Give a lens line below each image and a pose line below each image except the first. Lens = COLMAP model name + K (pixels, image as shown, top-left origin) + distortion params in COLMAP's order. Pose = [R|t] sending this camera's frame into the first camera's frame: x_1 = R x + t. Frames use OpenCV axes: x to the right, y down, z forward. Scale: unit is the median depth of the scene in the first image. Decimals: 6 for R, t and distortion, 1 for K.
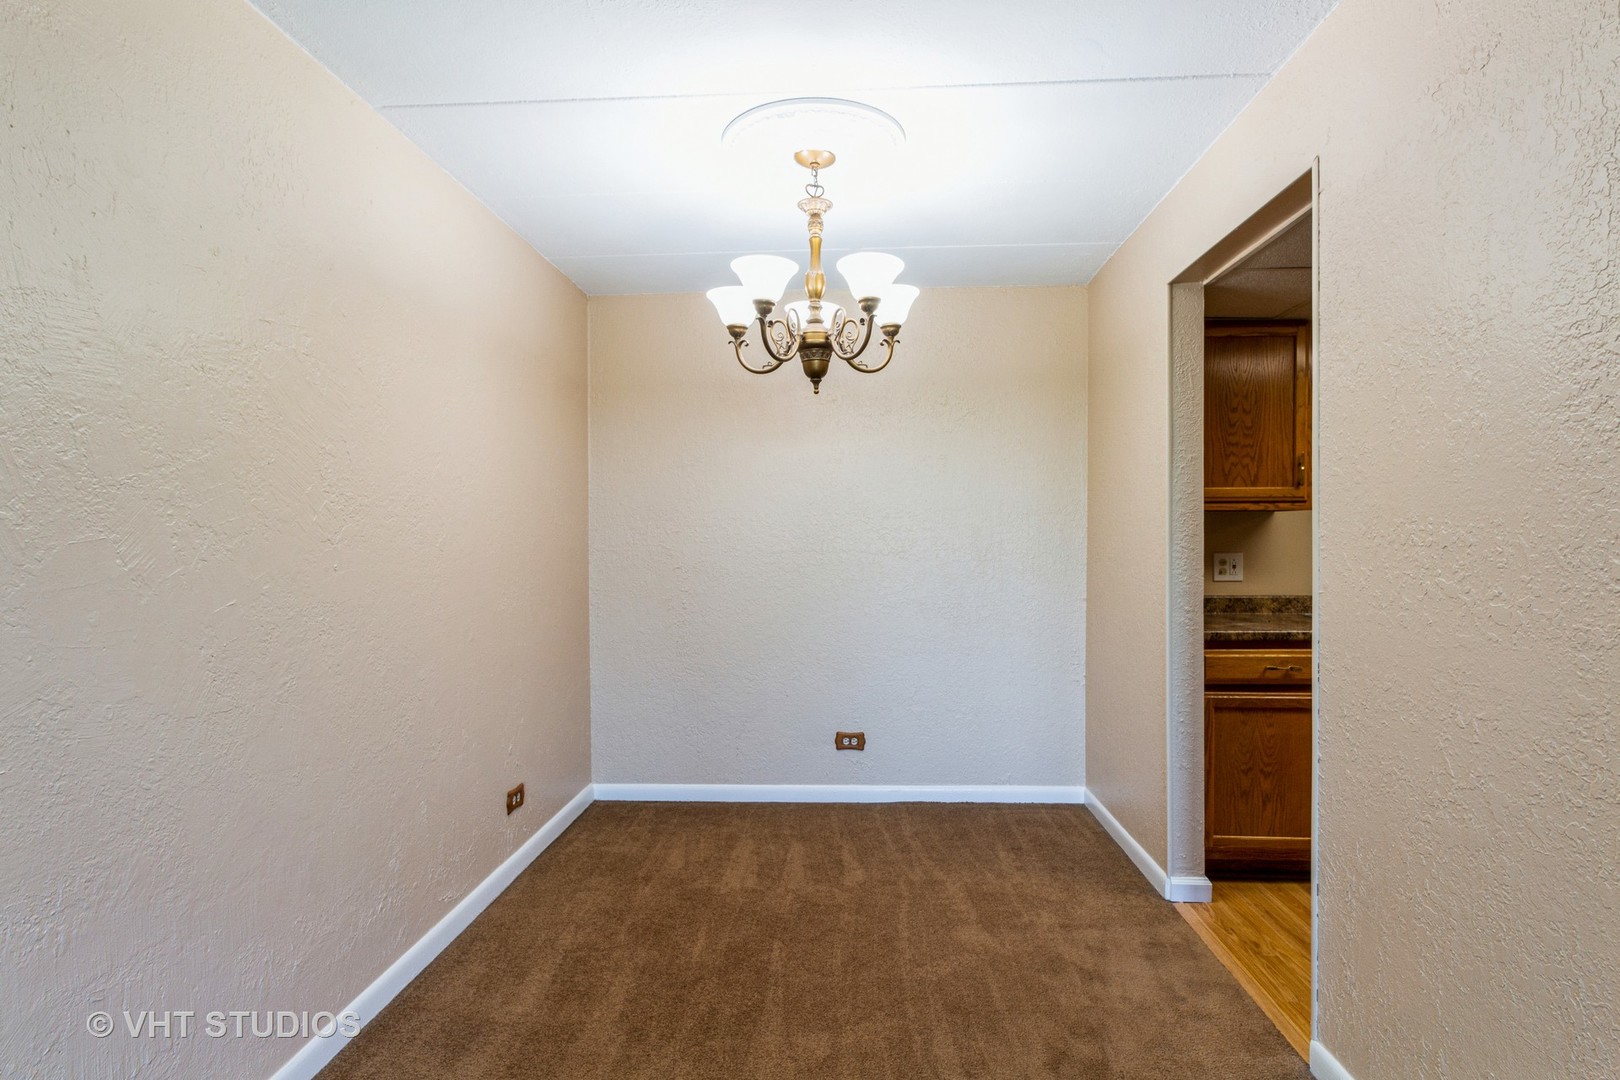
lens RADIAL K [[843.4, 0, 810.0], [0, 843.4, 540.0], [0, 0, 1]] dist [-0.004098, -0.000340]
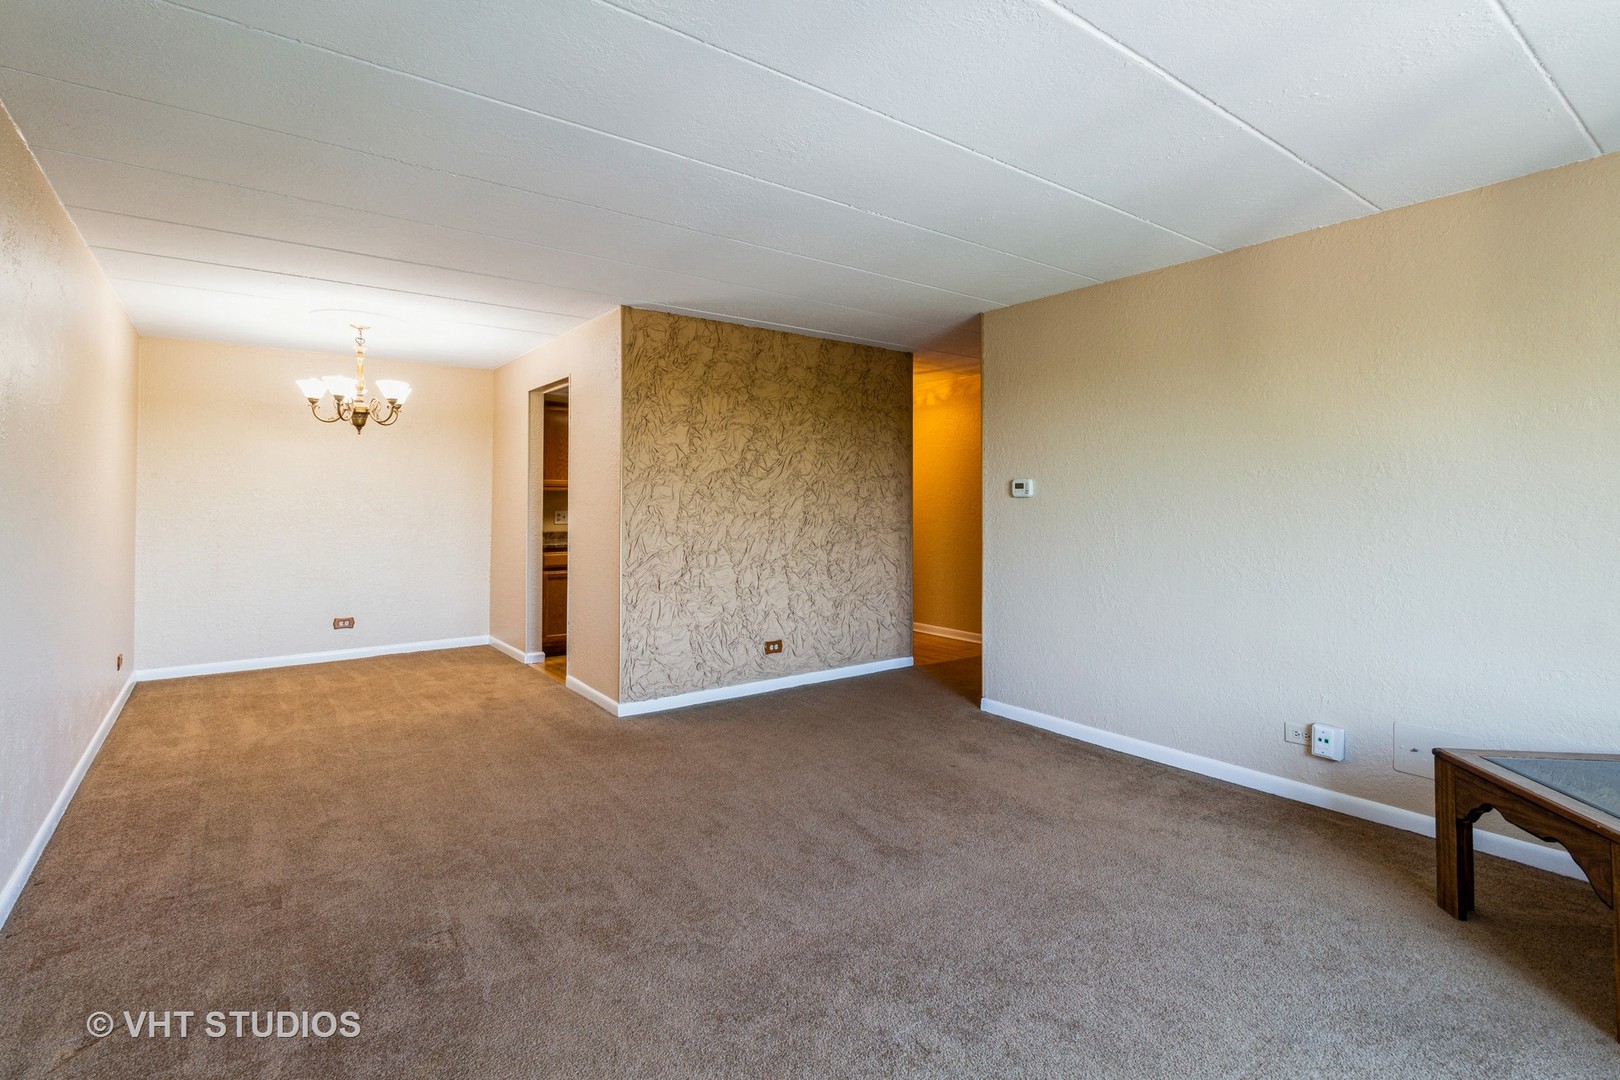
lens RADIAL K [[766.0, 0, 811.8], [0, 766.0, 502.8], [0, 0, 1]] dist [-0.000126, 0.000159]
pose [[0.765648, 0.010610, 0.643172, -0.296009], [-0.007805, 0.999944, -0.007204, 0.005666], [-0.643212, 0.000496, 0.765688, -1.013312]]
